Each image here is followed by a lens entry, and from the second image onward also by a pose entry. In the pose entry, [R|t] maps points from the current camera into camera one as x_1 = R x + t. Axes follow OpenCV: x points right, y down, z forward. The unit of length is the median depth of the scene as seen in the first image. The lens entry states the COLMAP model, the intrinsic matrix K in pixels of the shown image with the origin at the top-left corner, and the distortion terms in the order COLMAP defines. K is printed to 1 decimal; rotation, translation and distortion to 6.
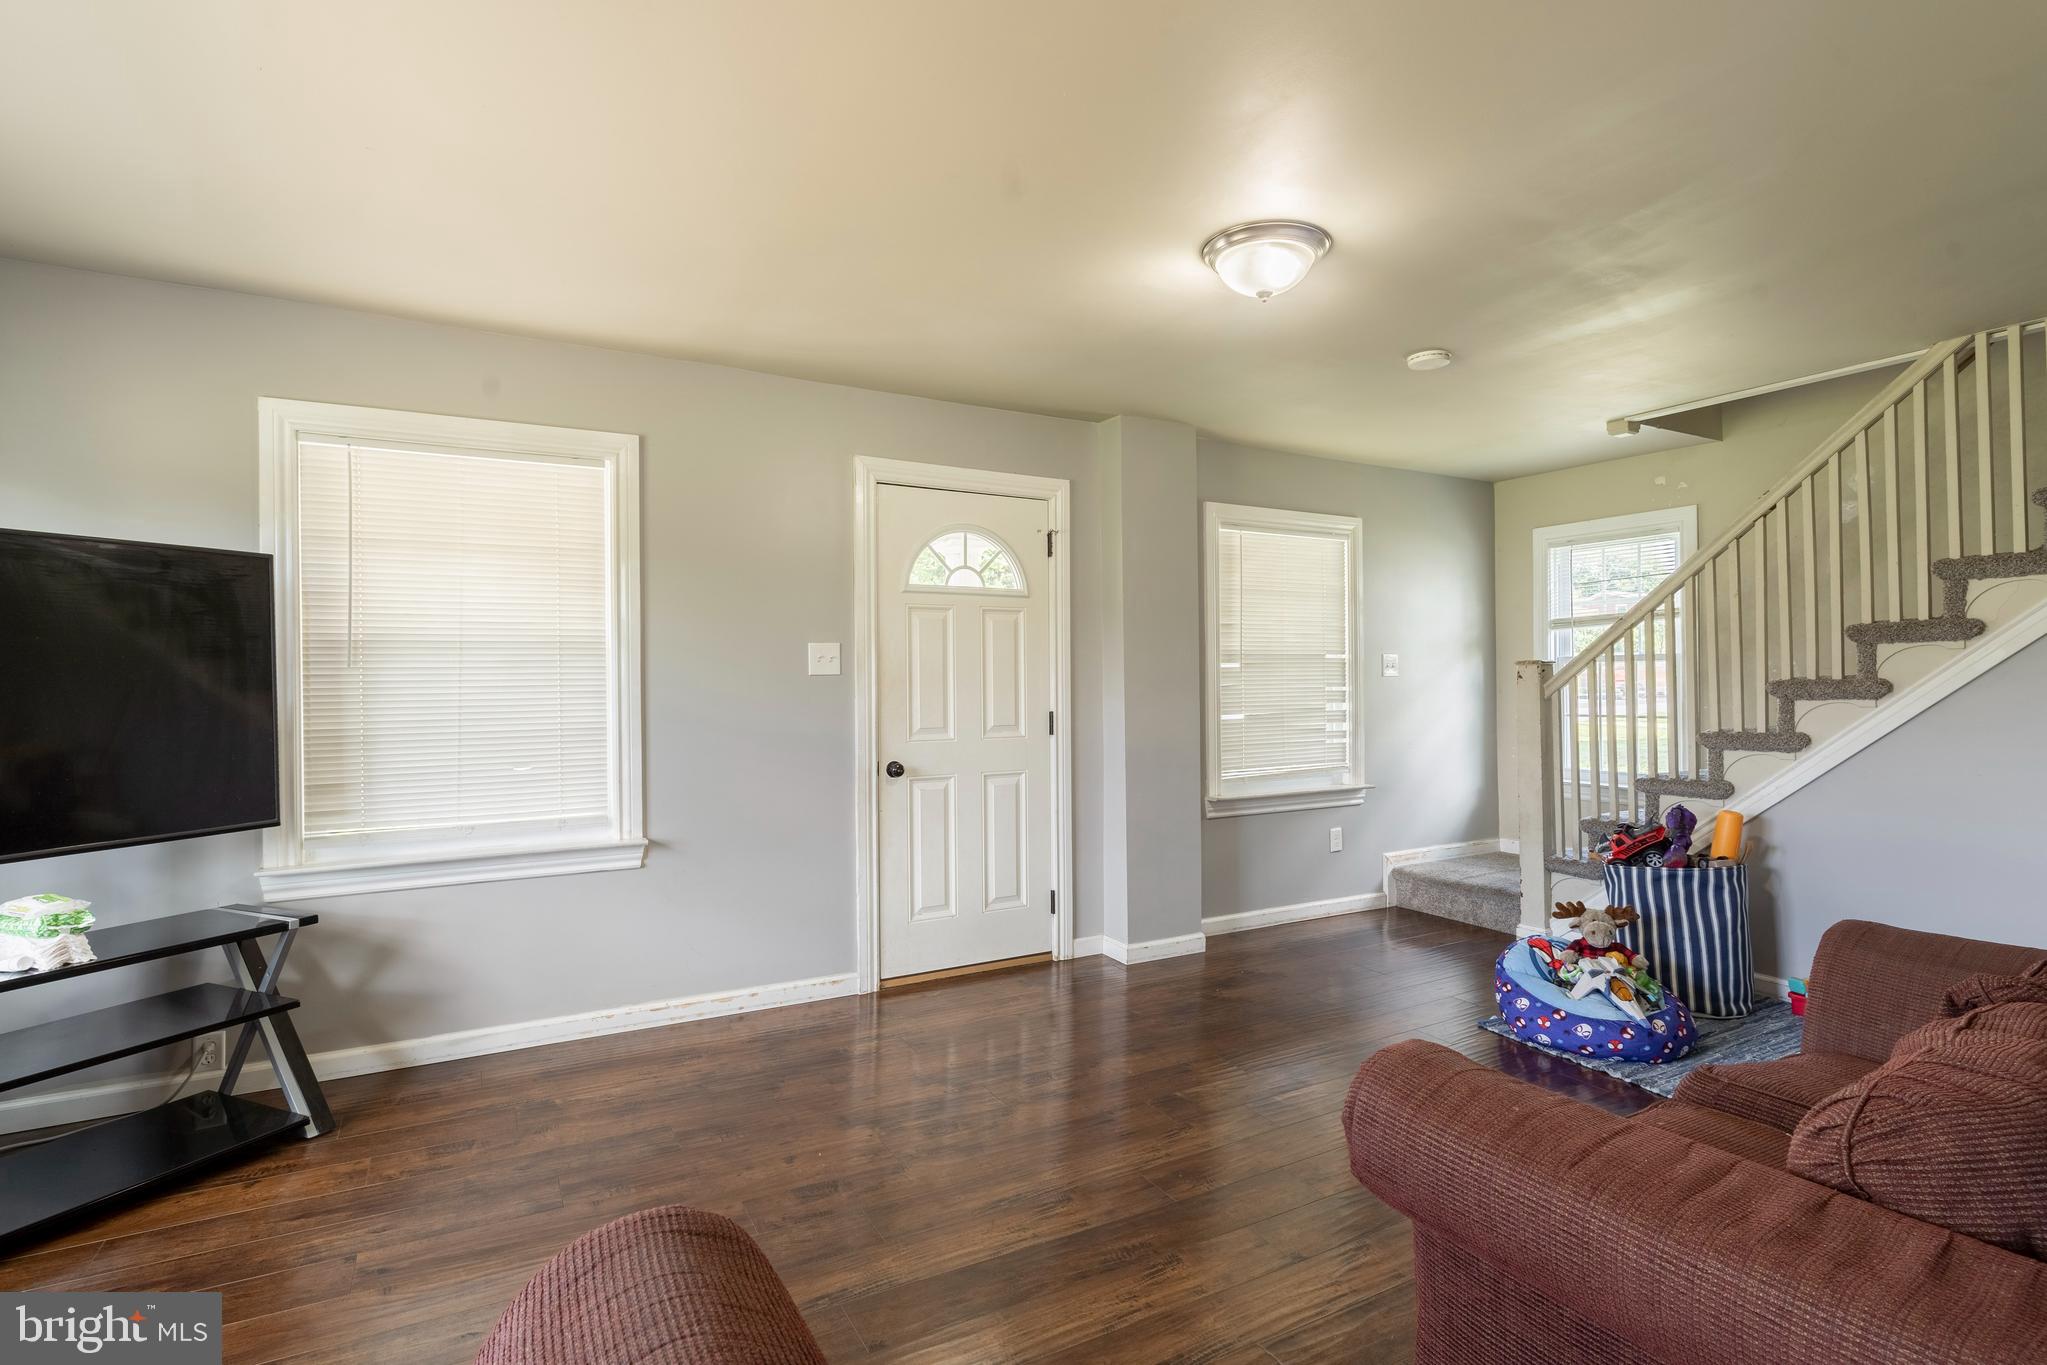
lens RADIAL K [[1026.1, 0, 1028.0], [0, 1026.1, 673.2], [0, 0, 1]] dist [-0.000344, -0.000545]
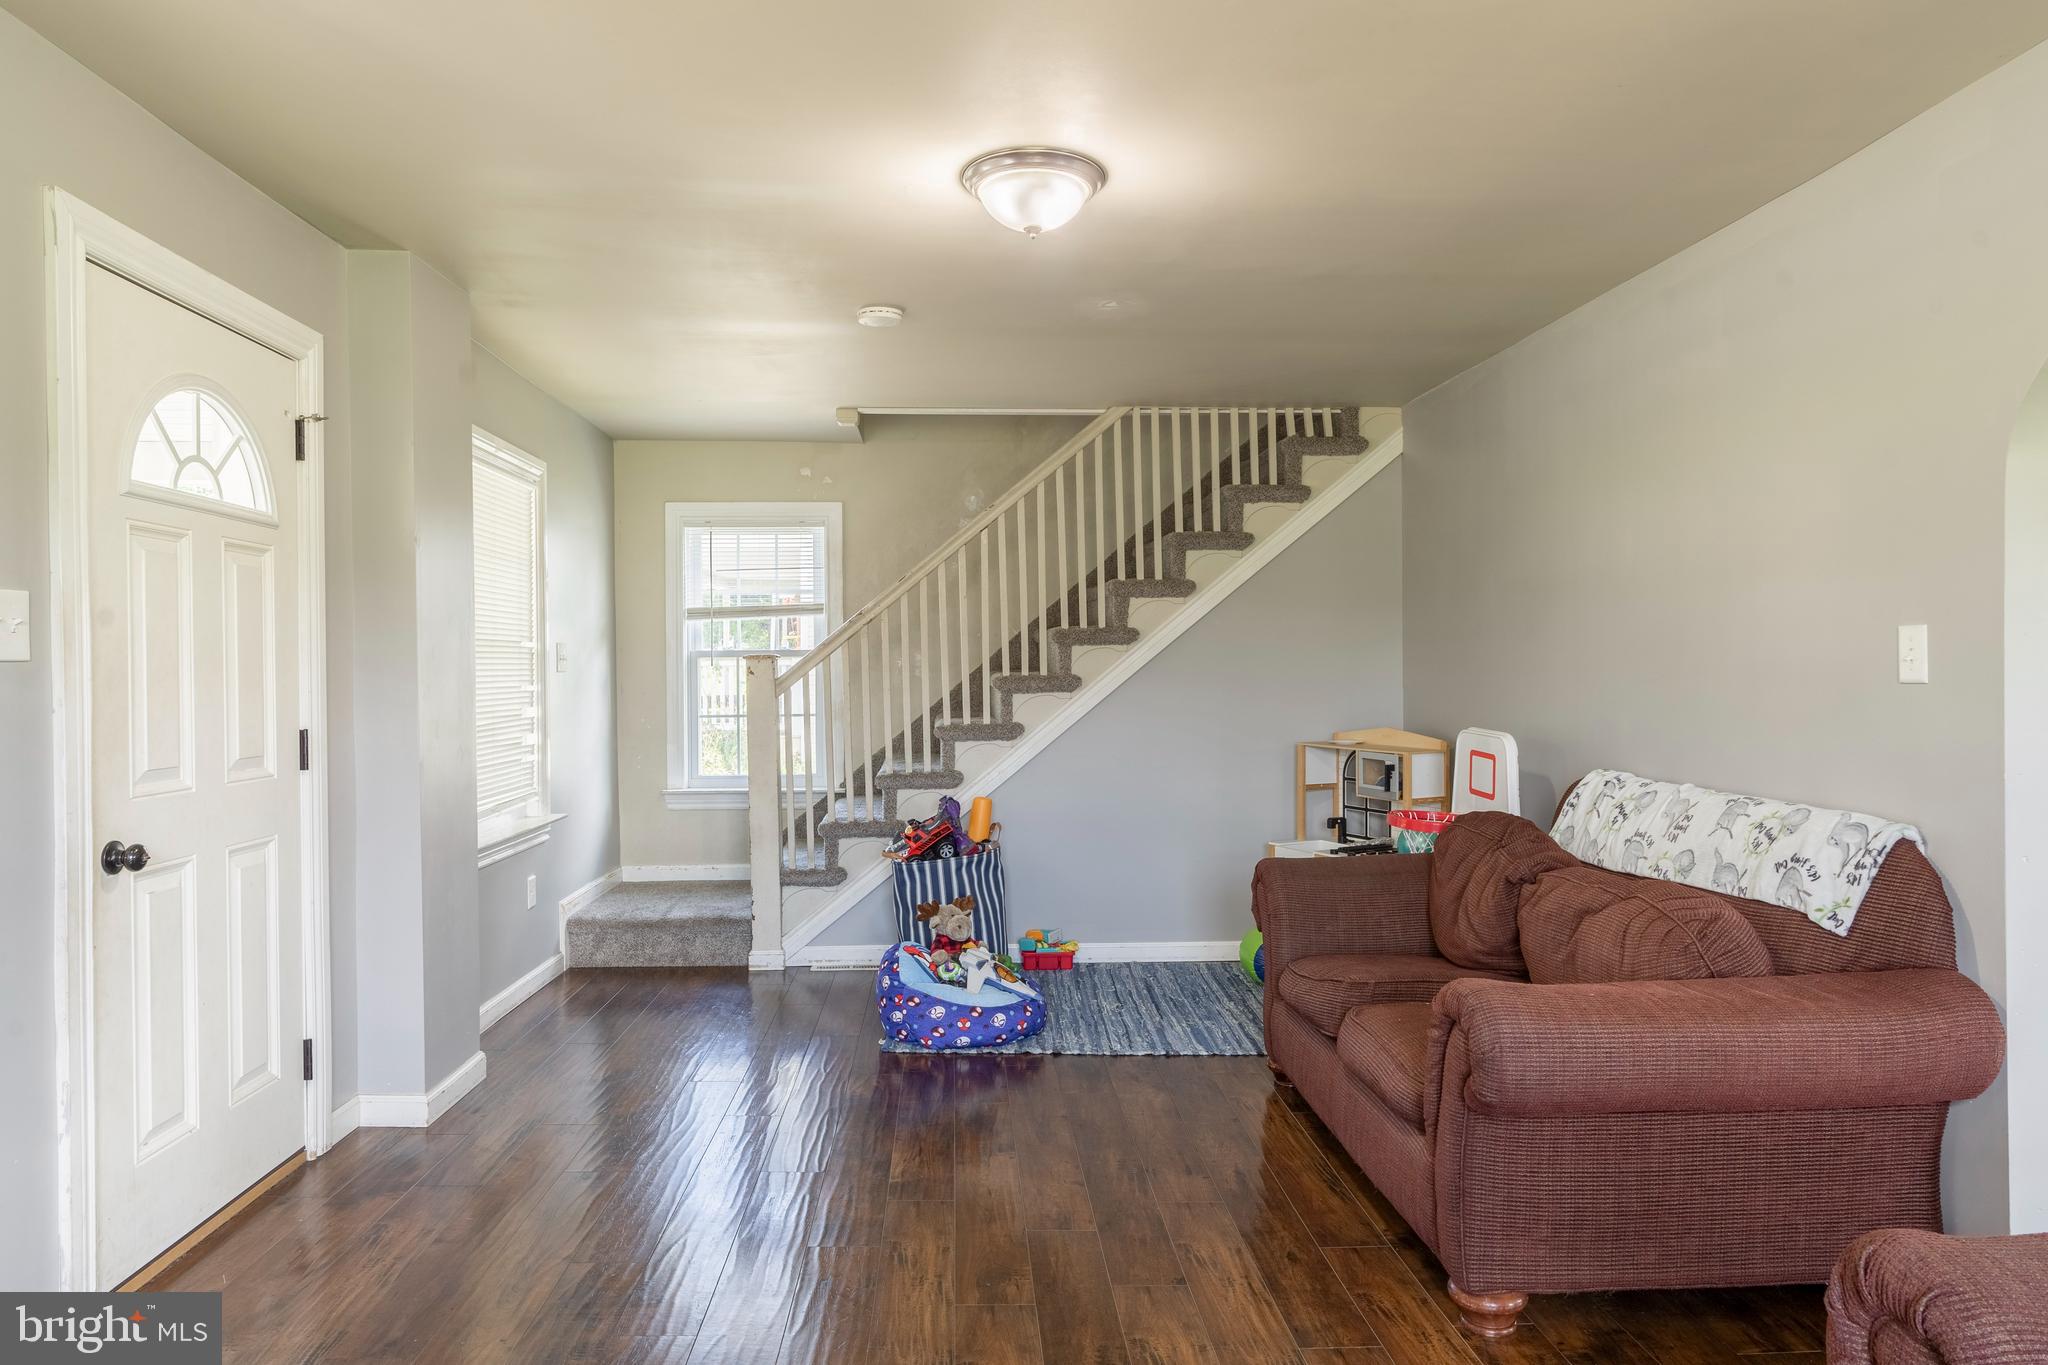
lens RADIAL K [[1300.1, 0, 1027.1], [0, 1300.1, 666.9], [0, 0, 1]] dist [-0.011344, -0.001299]
pose [[0.422767, 0.007884, 0.906204, -0.565878], [-0.003655, 0.999969, -0.006995, 0.006901], [-0.906231, -0.000355, 0.422782, 0.396457]]
